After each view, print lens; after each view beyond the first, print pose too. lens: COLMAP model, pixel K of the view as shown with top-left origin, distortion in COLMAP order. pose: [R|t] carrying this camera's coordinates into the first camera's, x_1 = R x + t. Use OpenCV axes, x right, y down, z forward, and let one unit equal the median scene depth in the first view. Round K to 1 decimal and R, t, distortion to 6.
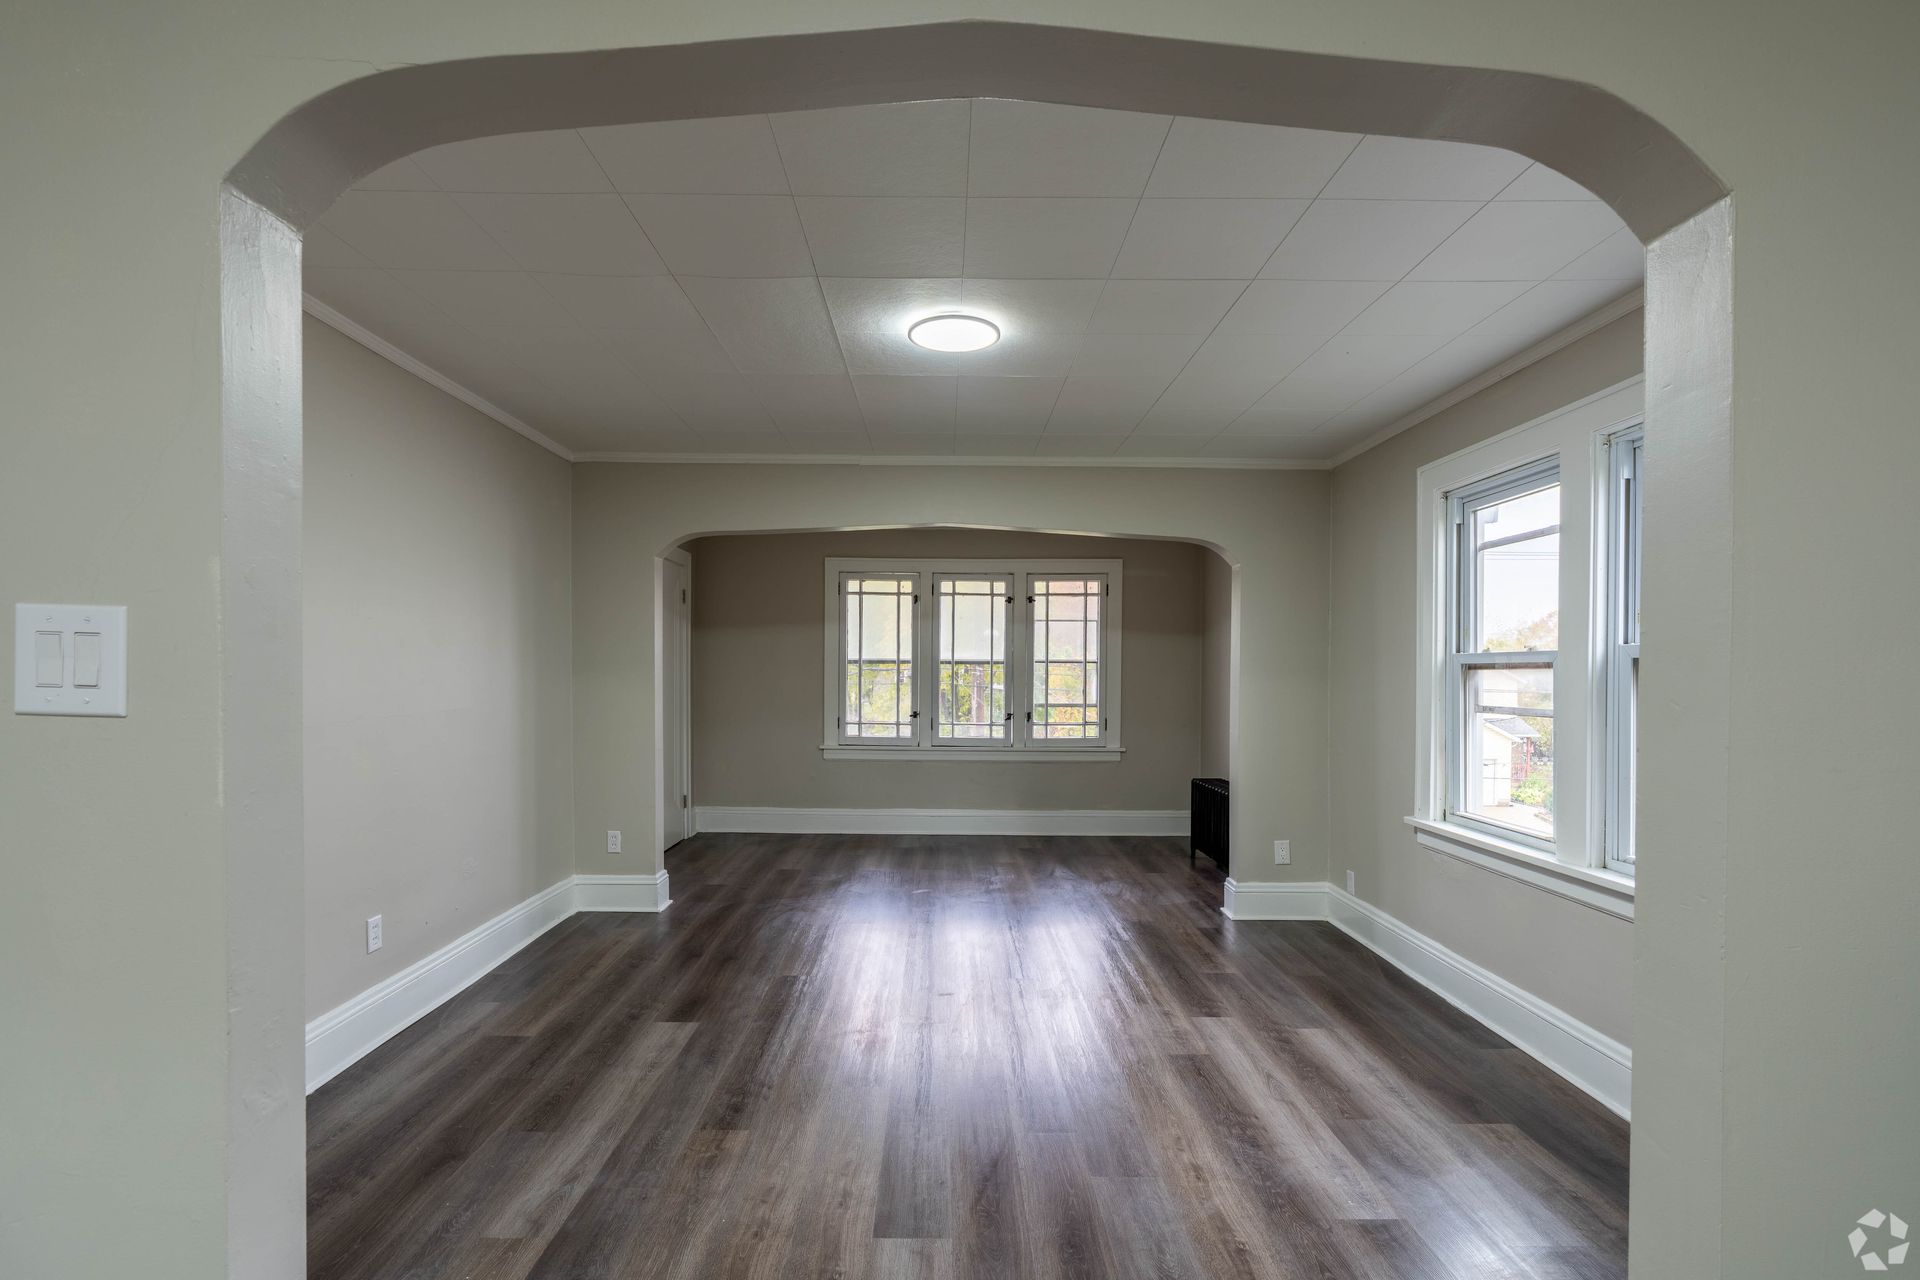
lens RADIAL K [[892.7, 0, 952.8], [0, 892.7, 689.0], [0, 0, 1]] dist [0.000523, 0.001277]
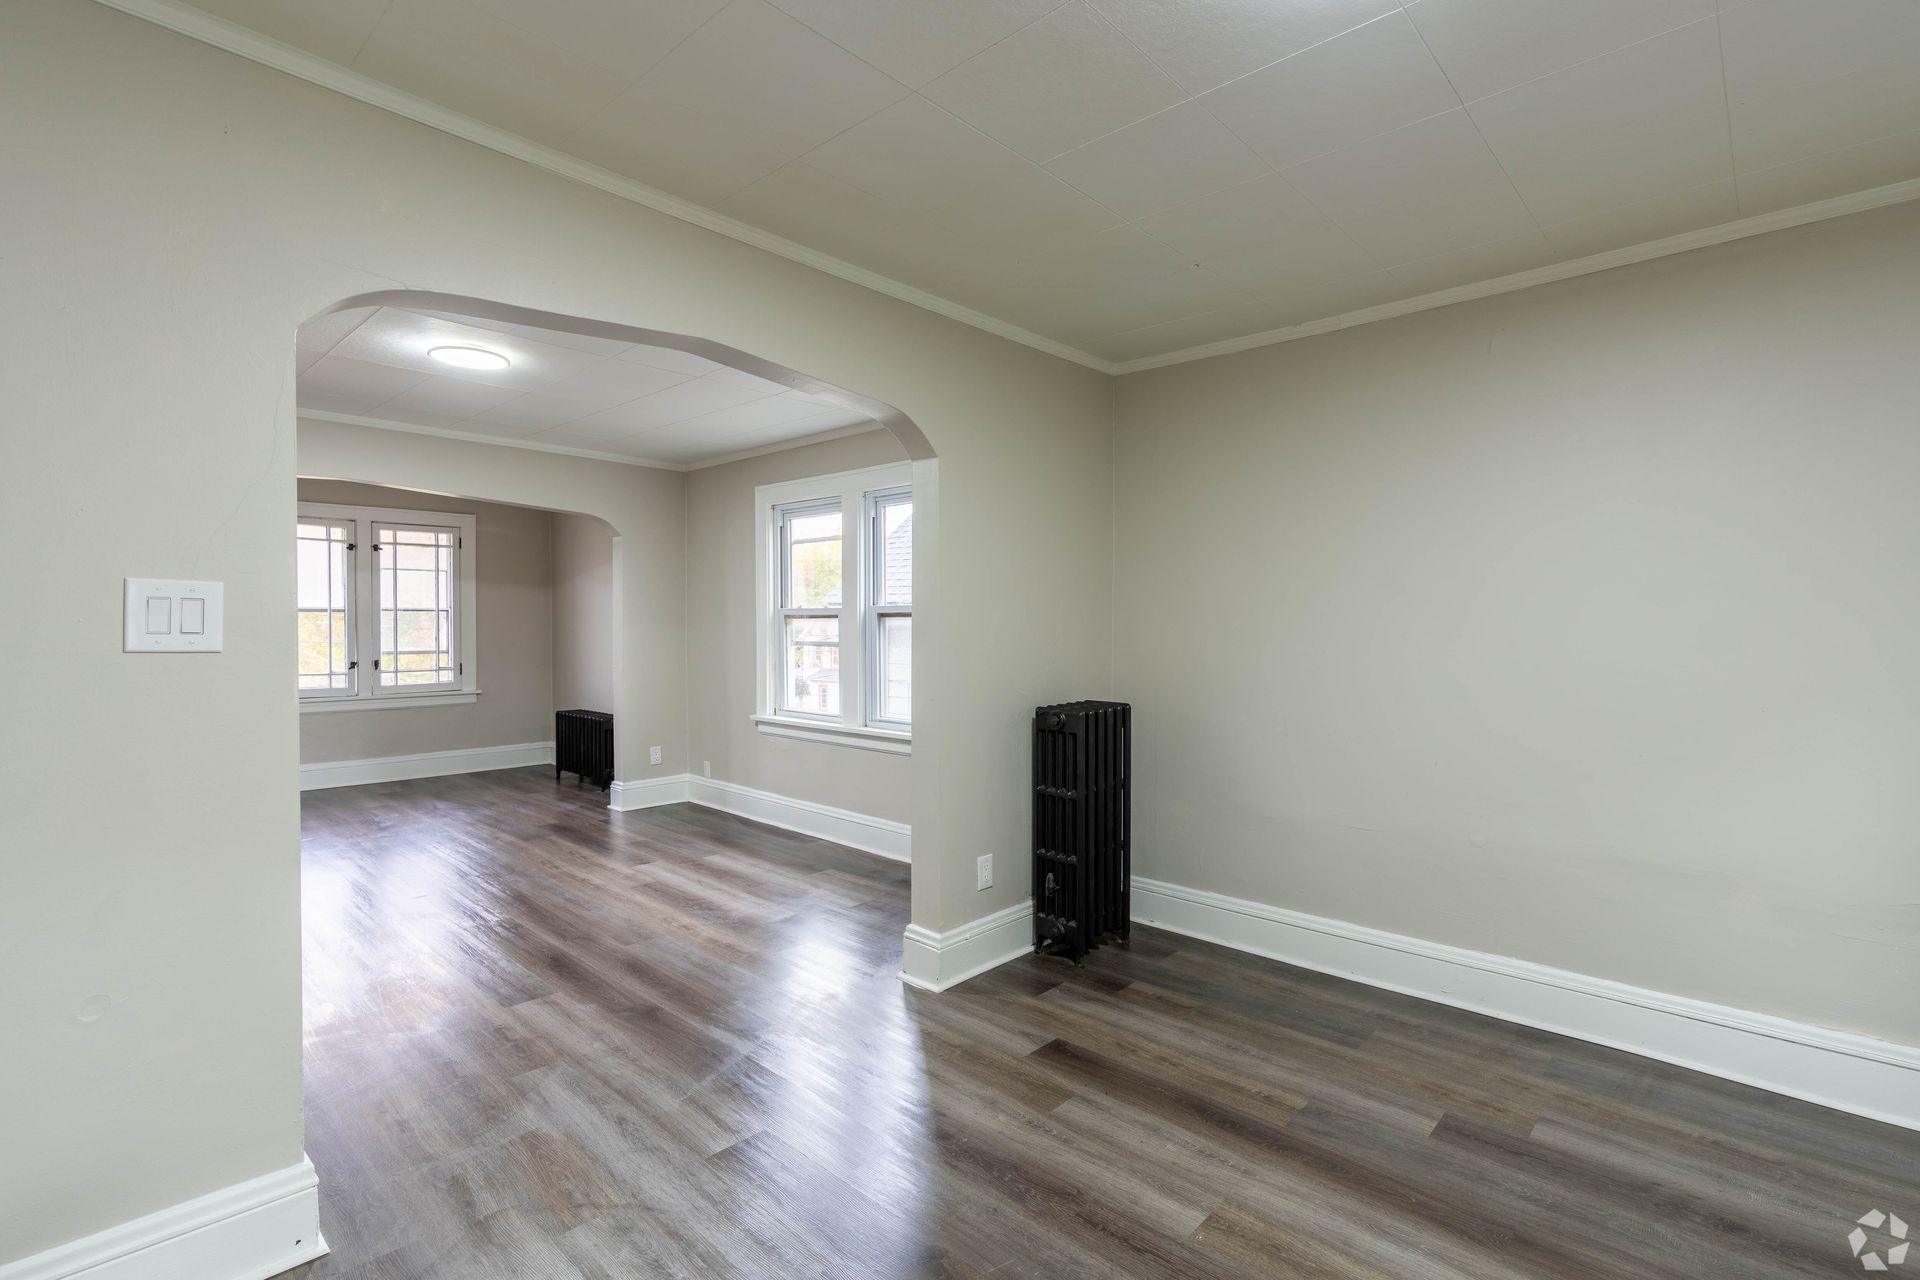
lens RADIAL K [[892.7, 0, 946.2], [0, 892.7, 631.8], [0, 0, 1]] dist [0.000523, 0.001277]
pose [[0.700911, -0.011350, 0.713158, -0.343643], [0.014324, 0.999896, 0.001836, 0.003267], [-0.713105, 0.008928, 0.701000, -0.303871]]
